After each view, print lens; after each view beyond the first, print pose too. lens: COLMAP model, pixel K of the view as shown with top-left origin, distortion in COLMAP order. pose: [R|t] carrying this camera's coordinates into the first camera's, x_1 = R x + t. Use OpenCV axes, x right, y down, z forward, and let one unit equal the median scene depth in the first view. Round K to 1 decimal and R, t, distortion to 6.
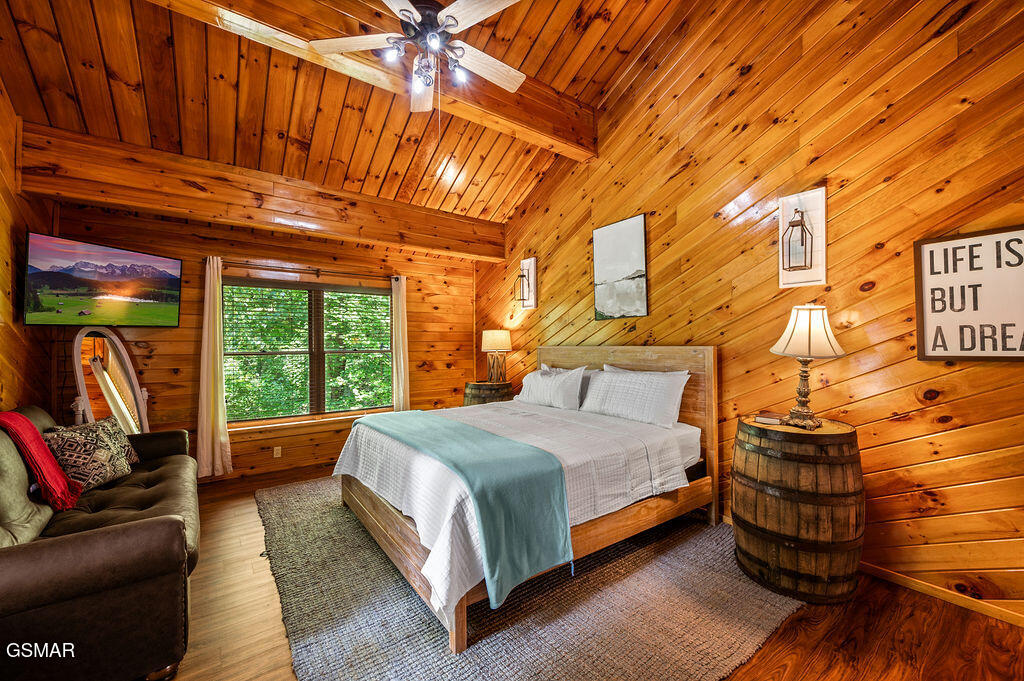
lens RADIAL K [[403.2, 0, 512.0], [0, 403.2, 340.5], [0, 0, 1]] dist [-0.000648, -0.000247]
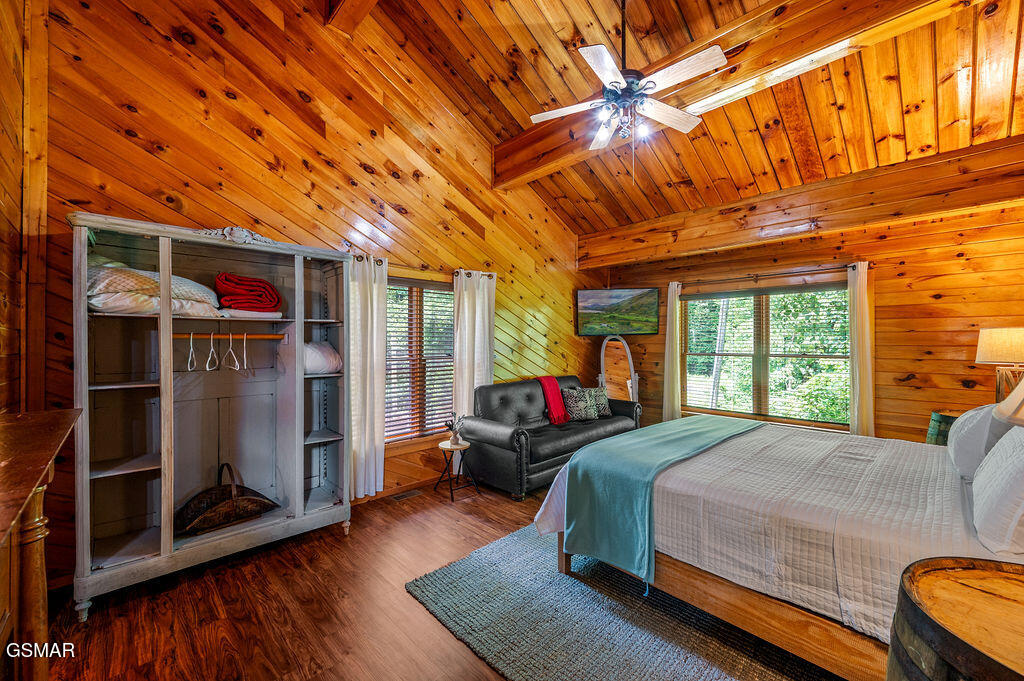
lens RADIAL K [[403.2, 0, 512.0], [0, 403.2, 340.5], [0, 0, 1]] dist [-0.000648, -0.000247]
pose [[0.127773, 0.001545, -0.991802, 0.592190], [0.005045, 0.999985, 0.002207, -0.017612], [0.991791, -0.005286, 0.127763, 0.313499]]
